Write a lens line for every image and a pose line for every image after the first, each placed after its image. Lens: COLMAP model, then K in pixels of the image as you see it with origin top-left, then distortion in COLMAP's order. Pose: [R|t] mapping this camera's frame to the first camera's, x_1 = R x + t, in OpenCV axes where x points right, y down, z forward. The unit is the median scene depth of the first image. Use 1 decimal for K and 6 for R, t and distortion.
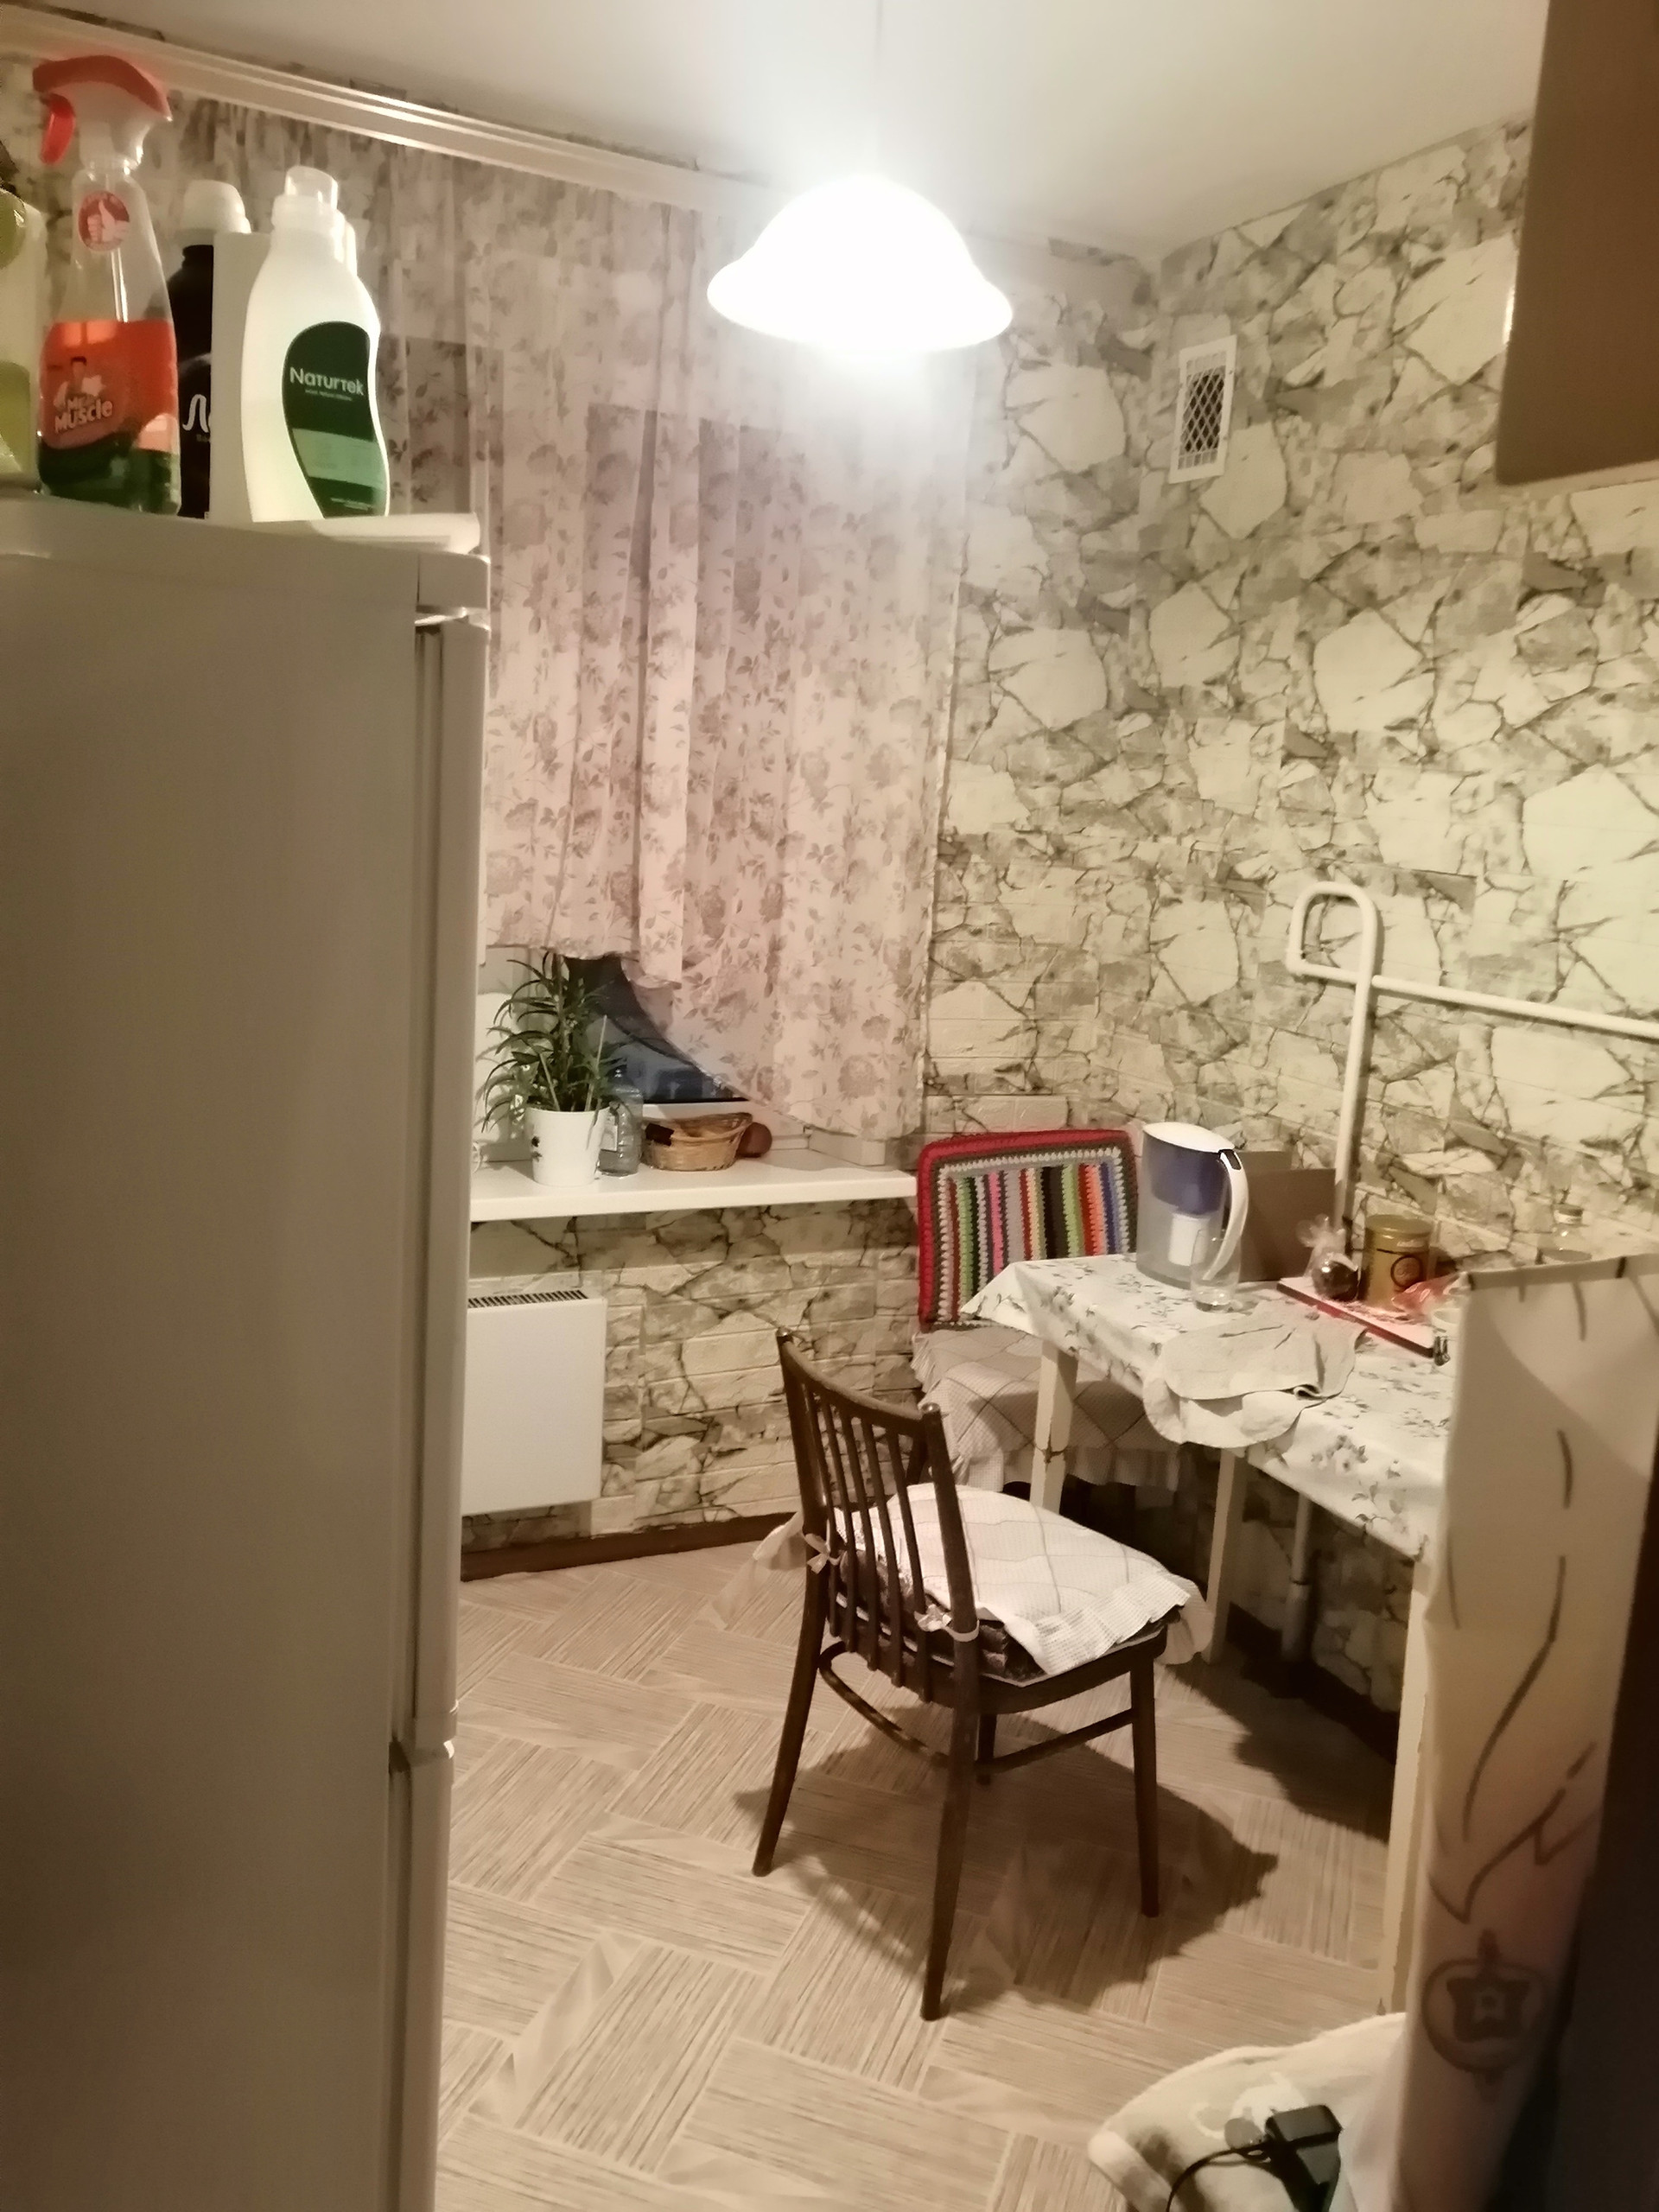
lens RADIAL K [[1755.0, 0, 847.7], [0, 1755.0, 1106.1], [0, 0, 1]] dist [-0.017411, 0.059559]
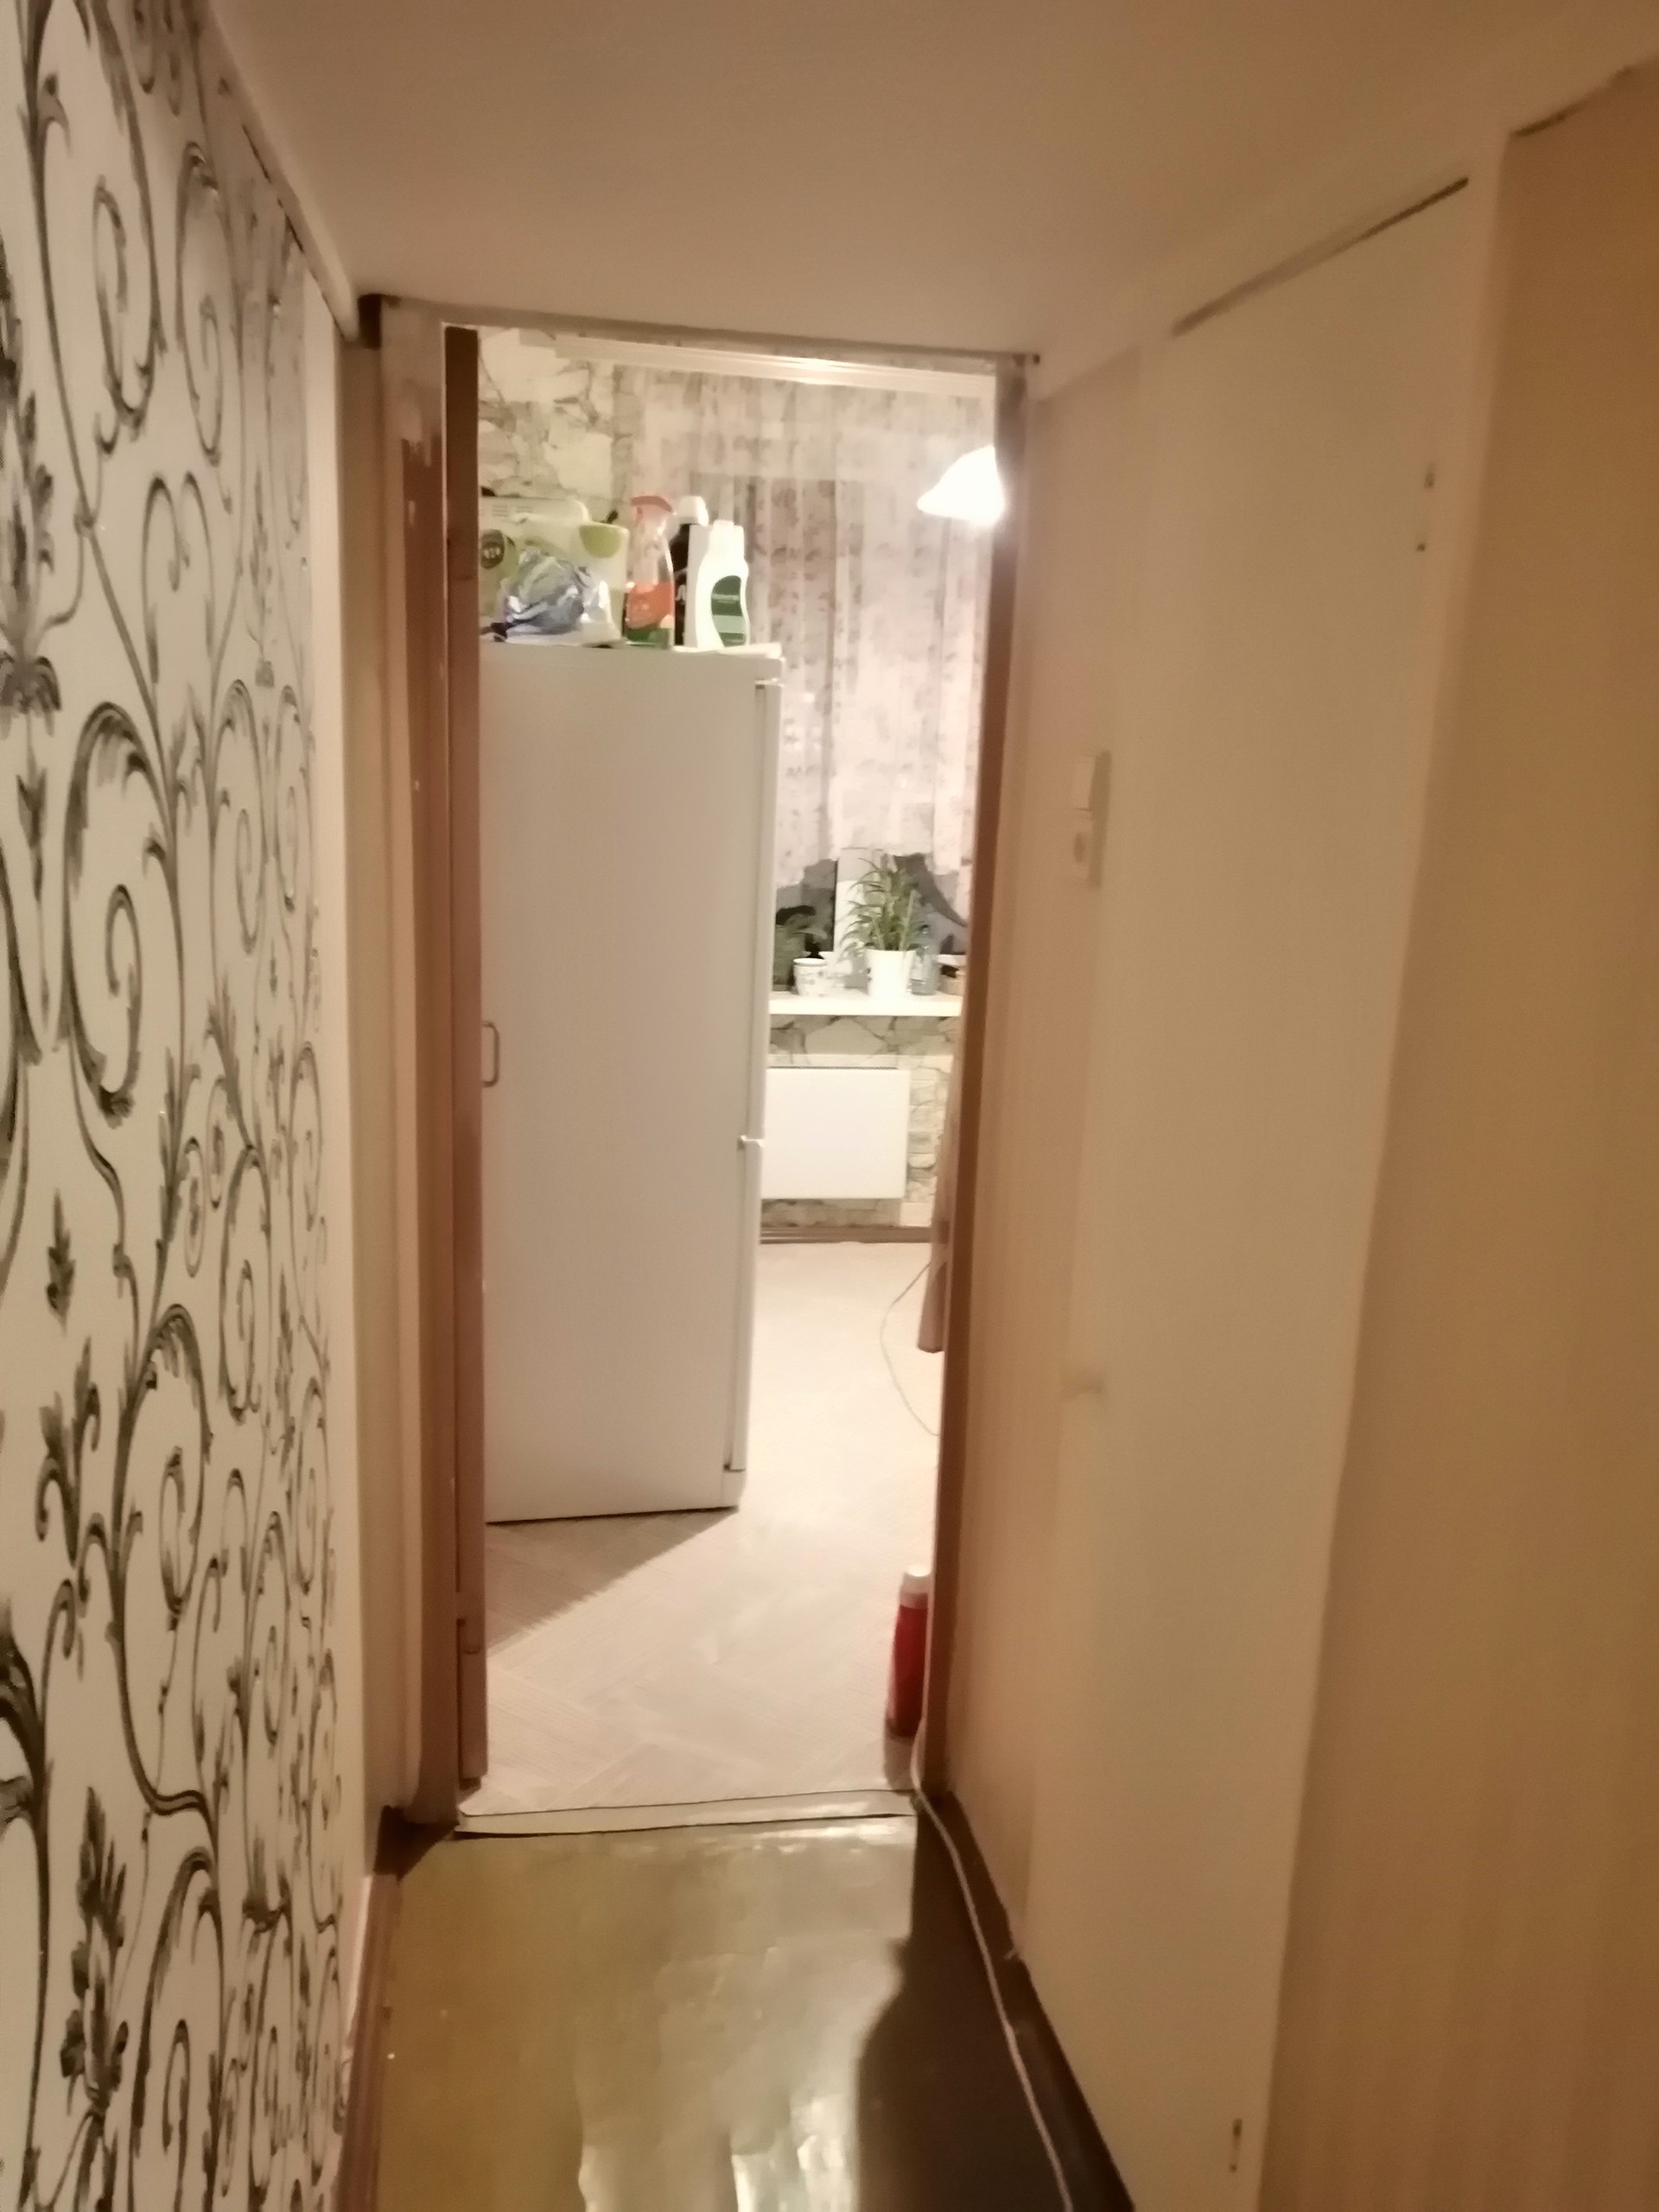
lens RADIAL K [[1755.0, 0, 831.0], [0, 1755.0, 1106.8], [0, 0, 1]] dist [-0.017411, 0.059559]
pose [[0.964223, 0.038862, -0.262228, 0.230859], [-0.033822, 0.999147, 0.023708, 0.115783], [0.262926, -0.013991, 0.964715, -0.607609]]
